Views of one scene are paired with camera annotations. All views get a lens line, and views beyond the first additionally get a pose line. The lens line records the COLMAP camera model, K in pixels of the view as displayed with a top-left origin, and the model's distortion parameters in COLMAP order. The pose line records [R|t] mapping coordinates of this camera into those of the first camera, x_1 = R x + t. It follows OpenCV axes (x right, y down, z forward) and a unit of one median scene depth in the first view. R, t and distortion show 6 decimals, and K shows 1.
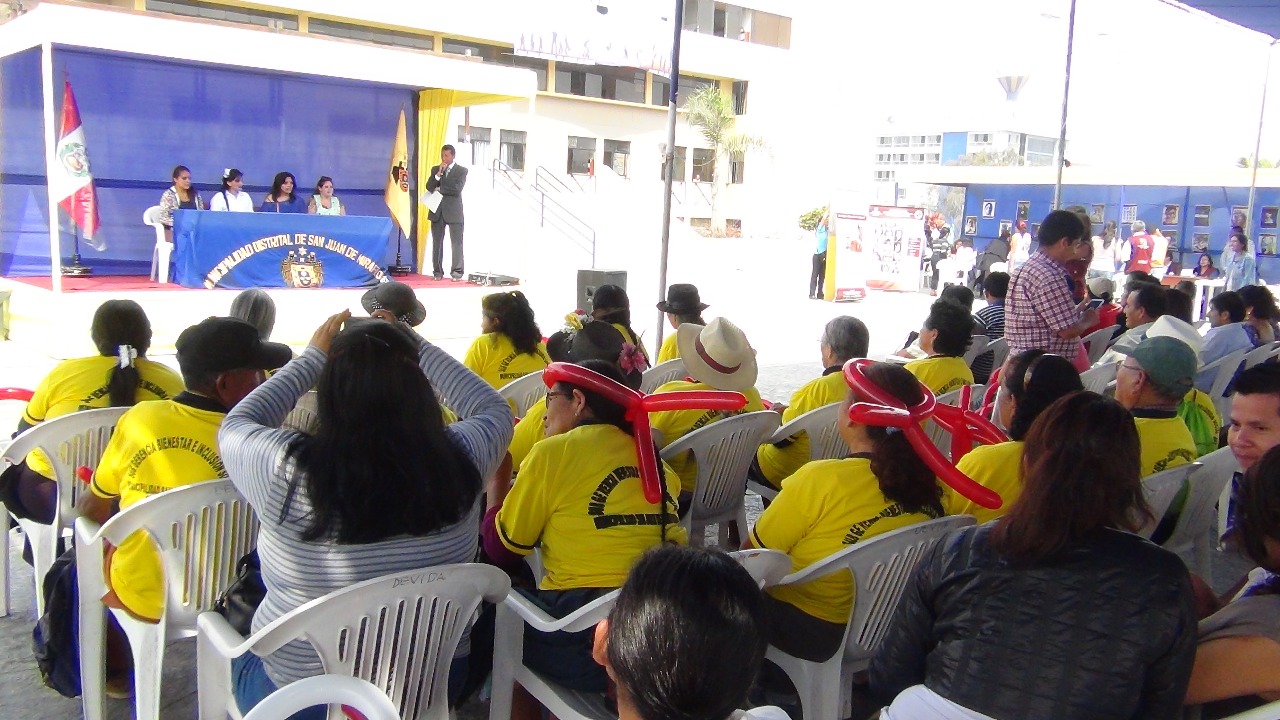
lens RADIAL K [[1048.1, 0, 613.7], [0, 1048.1, 359.9], [0, 0, 1]] dist [-0.044505, 0.008161]
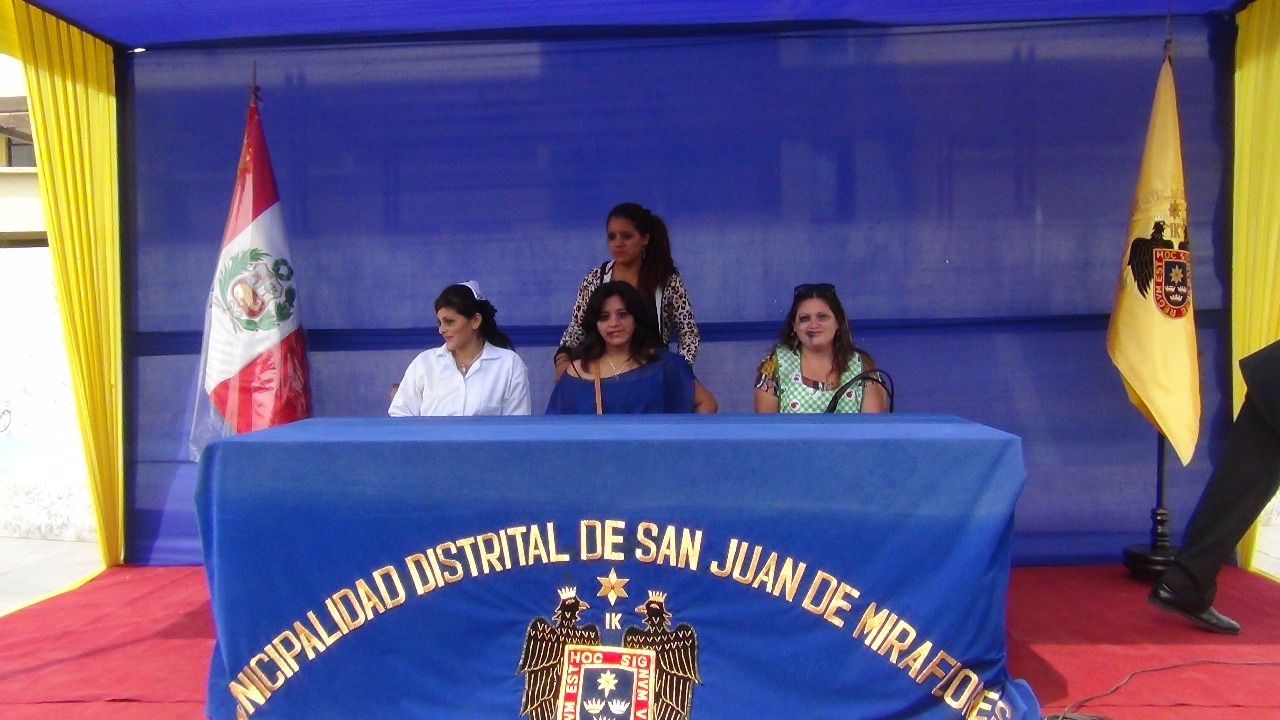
lens RADIAL K [[1007.1, 0, 644.4], [0, 1007.1, 363.8], [0, 0, 1]] dist [0.074178, 0.000657]
pose [[0.728607, -0.034199, -0.684077, -0.127511], [-0.050146, 0.993409, -0.103074, -0.129954], [0.683093, 0.109404, 0.722090, 0.815002]]
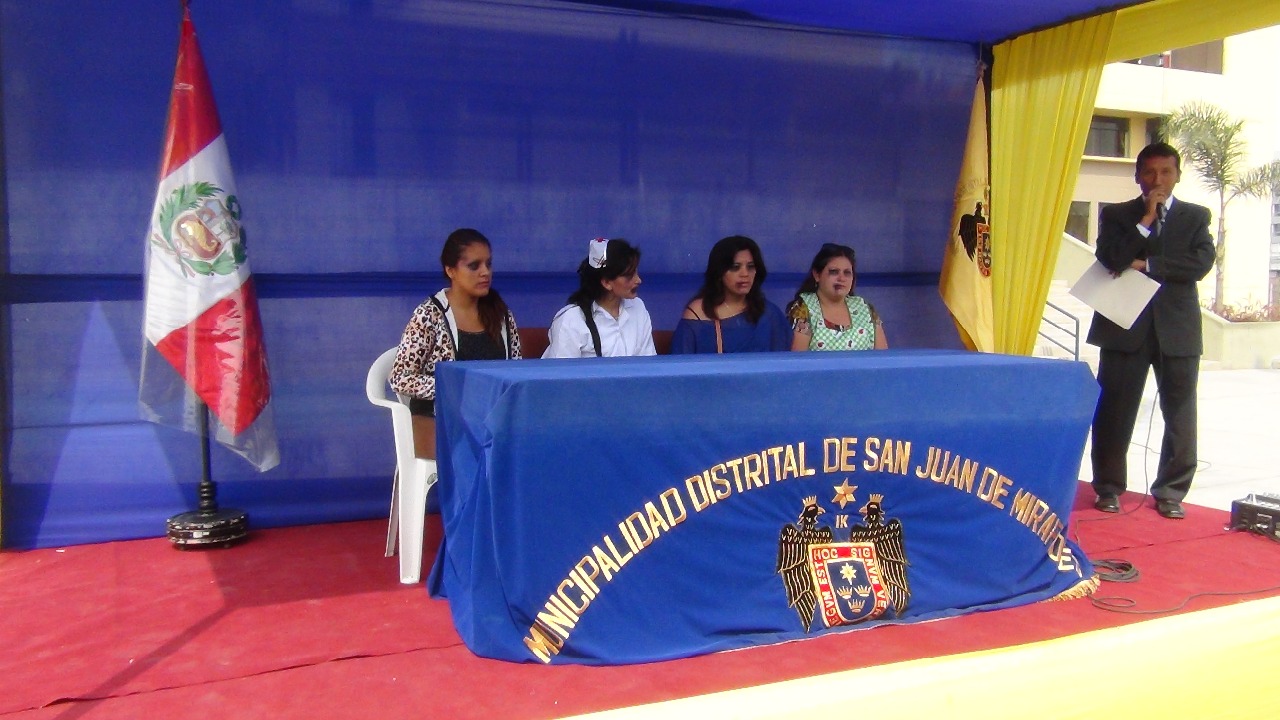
lens RADIAL K [[1020.6, 0, 613.9], [0, 1020.6, 360.1], [0, 0, 1]] dist [0.039819, -0.001015]
pose [[0.952041, -0.025451, -0.304910, -0.266911], [0.001611, 0.996938, -0.078184, -0.117077], [0.305966, 0.073944, 0.949166, 0.696768]]
